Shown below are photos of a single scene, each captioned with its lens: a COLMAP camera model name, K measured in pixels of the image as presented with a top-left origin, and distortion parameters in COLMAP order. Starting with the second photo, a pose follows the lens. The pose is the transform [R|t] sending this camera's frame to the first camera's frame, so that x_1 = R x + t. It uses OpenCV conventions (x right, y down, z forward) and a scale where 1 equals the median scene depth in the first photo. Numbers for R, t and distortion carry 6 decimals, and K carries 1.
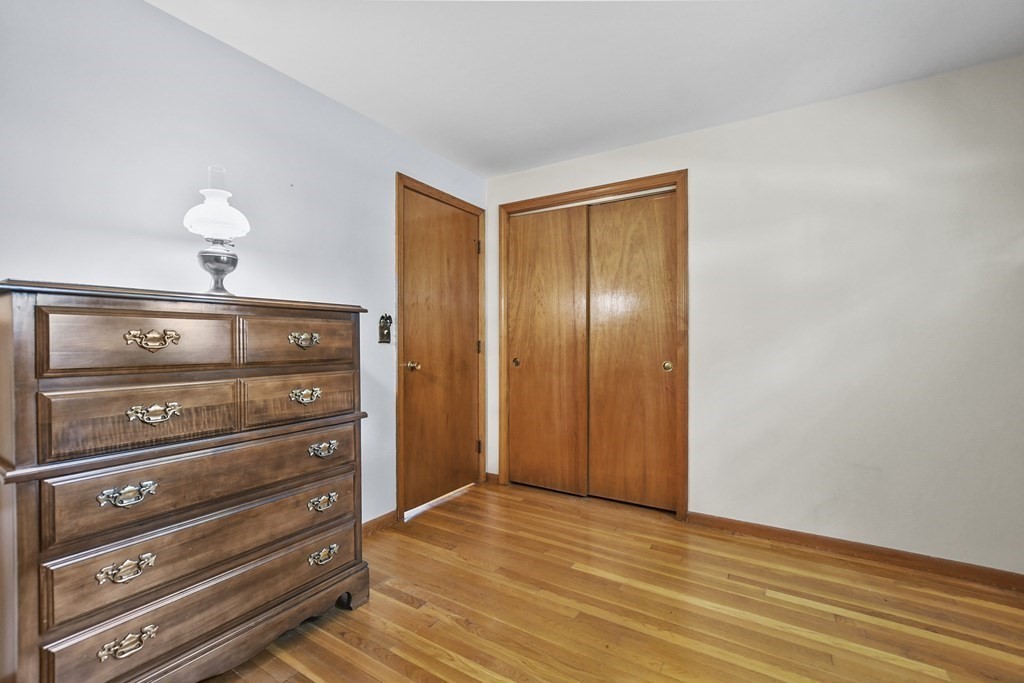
lens RADIAL K [[446.7, 0, 505.7], [0, 446.7, 341.0], [0, 0, 1]] dist [-0.011611, 0.002888]
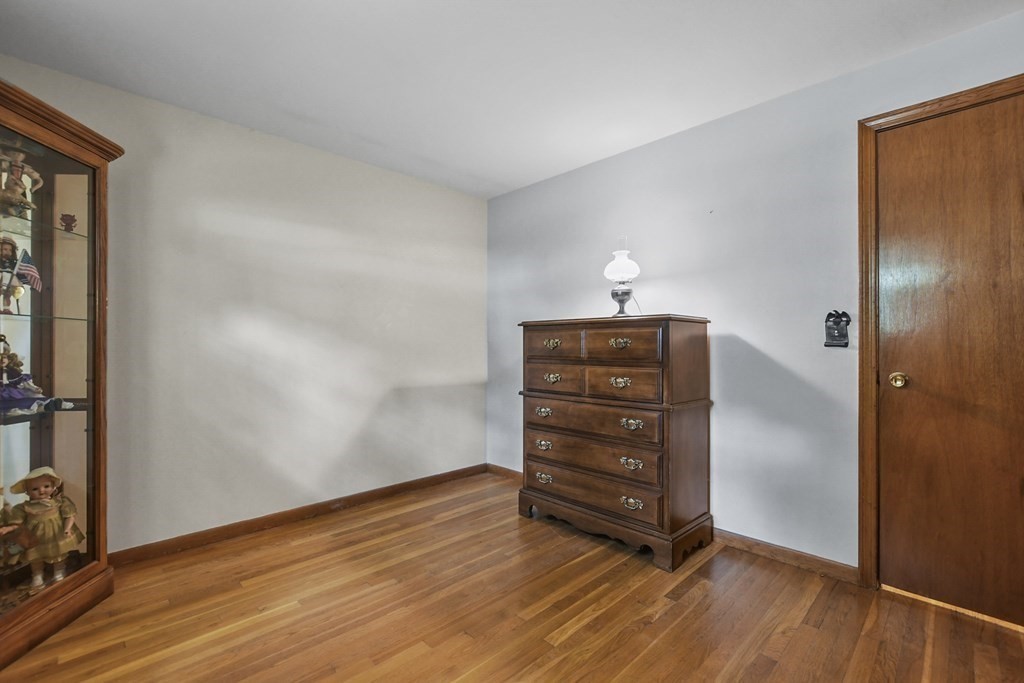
lens RADIAL K [[446.7, 0, 506.1], [0, 446.7, 345.1], [0, 0, 1]] dist [-0.011611, 0.002888]
pose [[-0.234564, -0.001946, -0.972099, 1.026868], [-0.001960, 0.999997, -0.001529, 0.005851], [0.972099, 0.001547, -0.234567, 0.979836]]
